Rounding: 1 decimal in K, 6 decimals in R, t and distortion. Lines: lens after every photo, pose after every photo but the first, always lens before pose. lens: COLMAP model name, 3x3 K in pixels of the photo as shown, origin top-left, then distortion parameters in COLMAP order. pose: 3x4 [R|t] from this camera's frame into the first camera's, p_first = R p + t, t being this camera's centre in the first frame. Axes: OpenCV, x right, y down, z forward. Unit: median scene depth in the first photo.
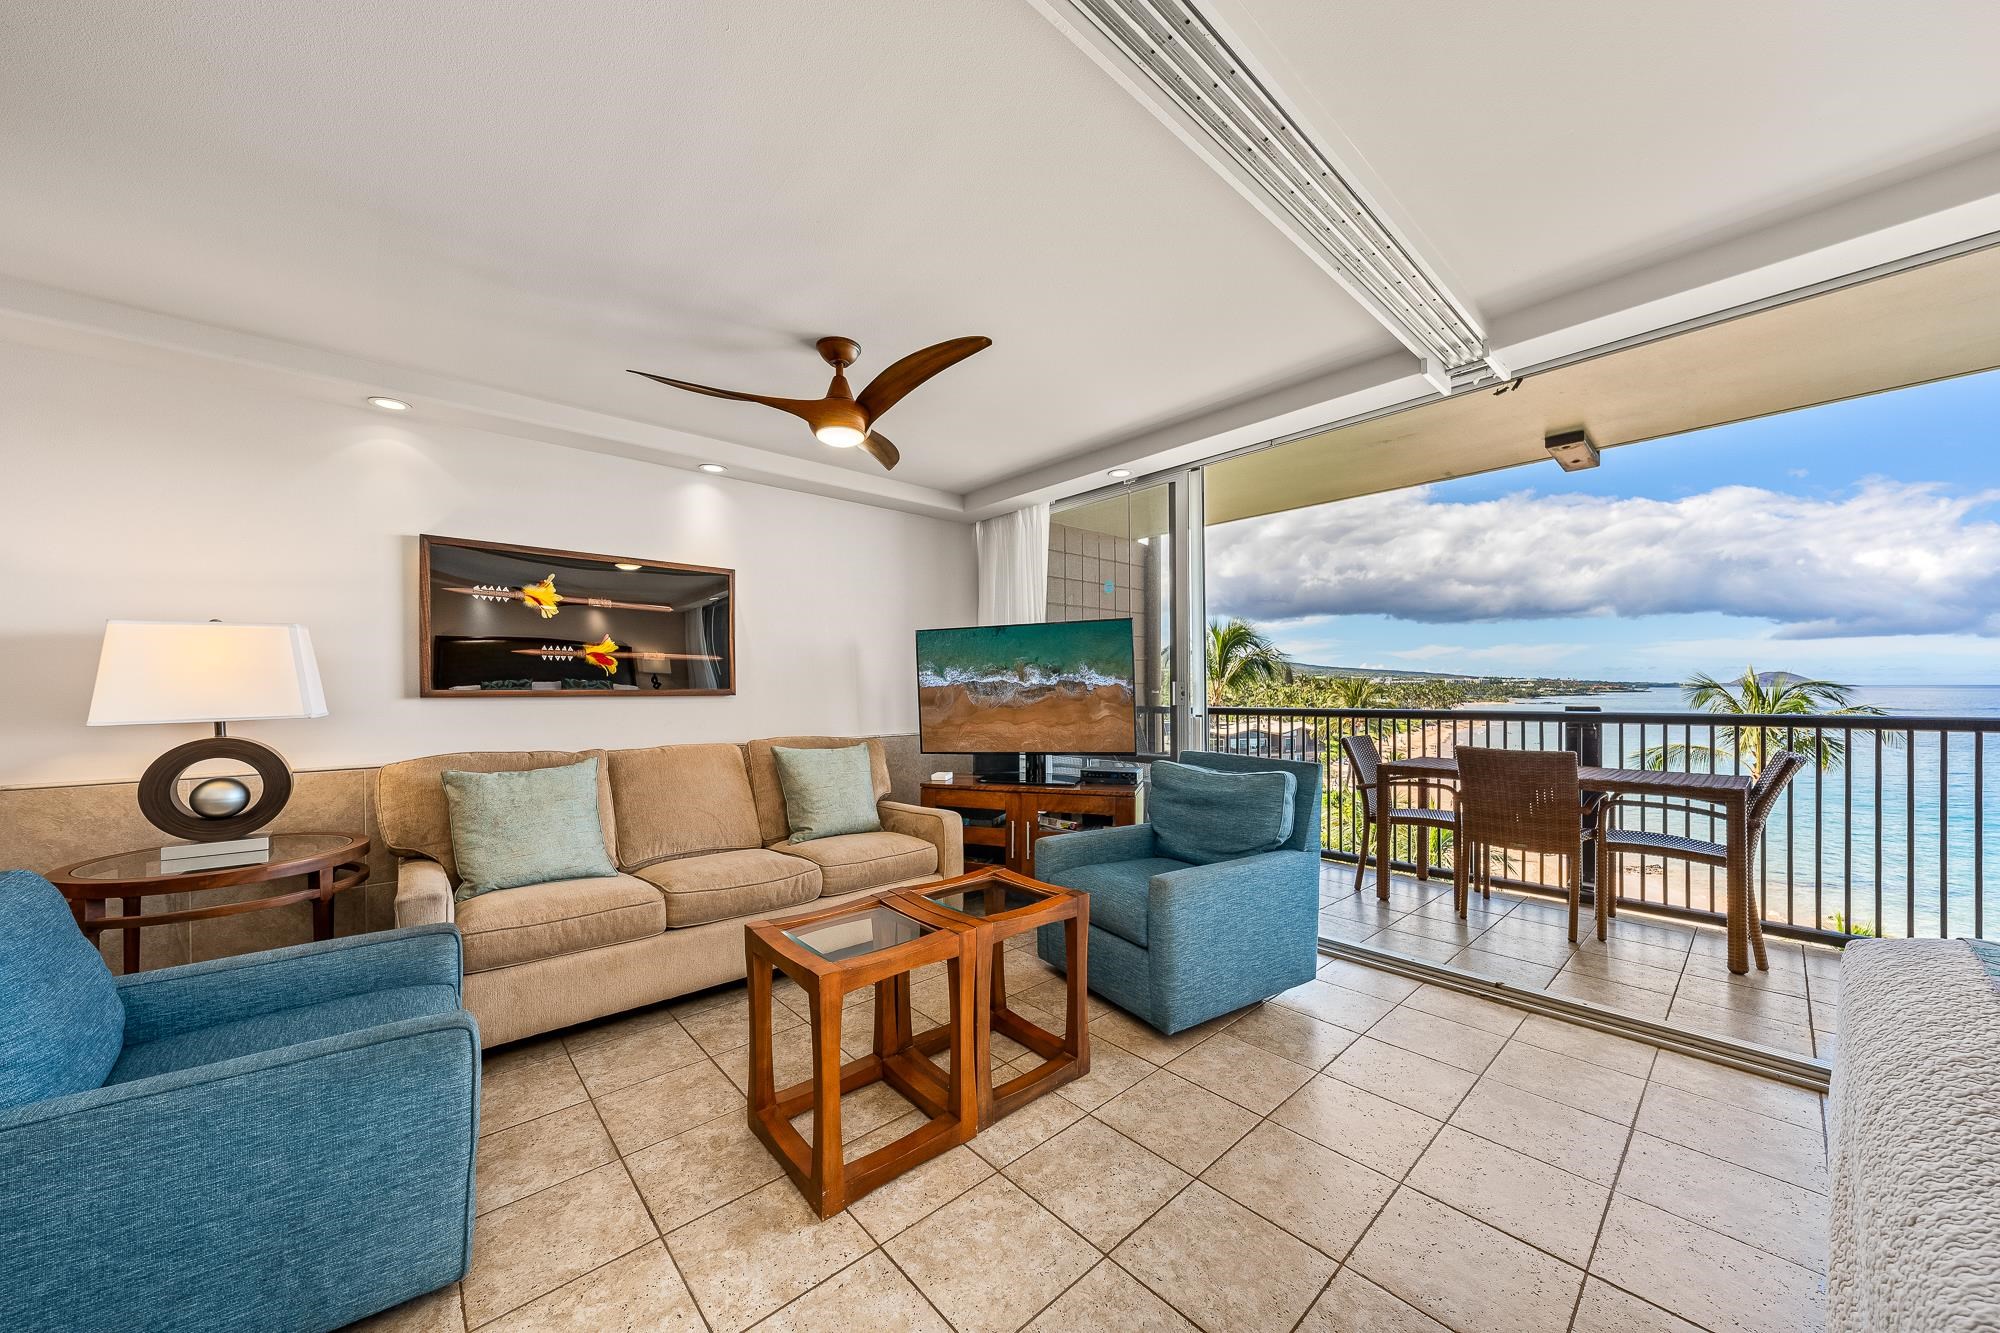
lens RADIAL K [[695.6, 0, 974.7], [0, 695.6, 698.9], [0, 0, 1]] dist [-0.007689, 0.001163]
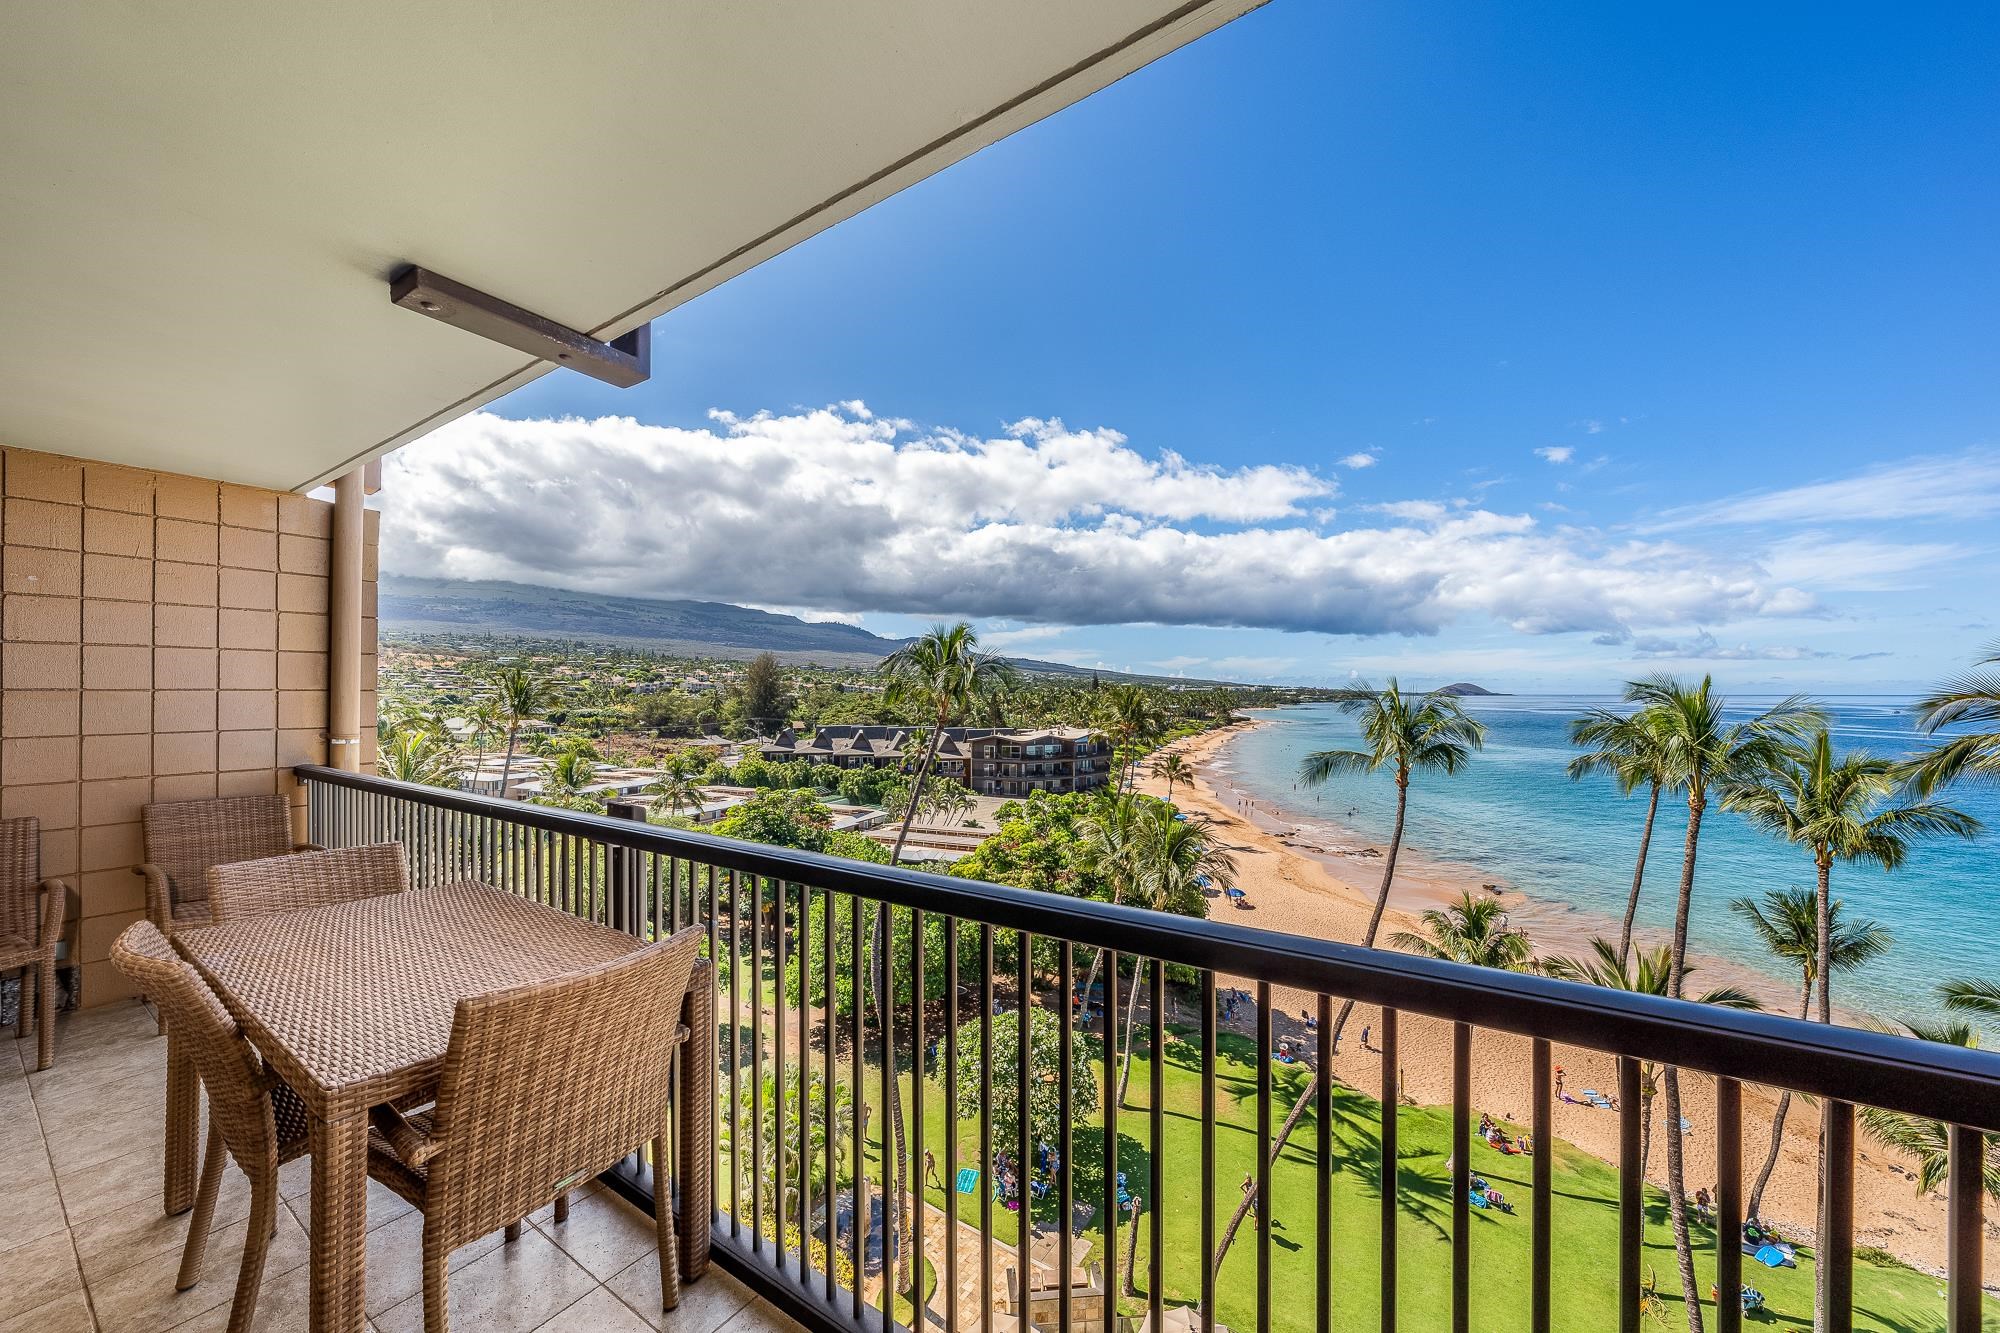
lens RADIAL K [[695.6, 0, 990.2], [0, 695.6, 683.8], [0, 0, 1]] dist [-0.007689, 0.001163]
pose [[0.964641, 0.007873, 0.263449, 1.106472], [-0.000083, 0.999563, -0.029566, -0.068614], [-0.263567, 0.028499, 0.964220, 0.417867]]
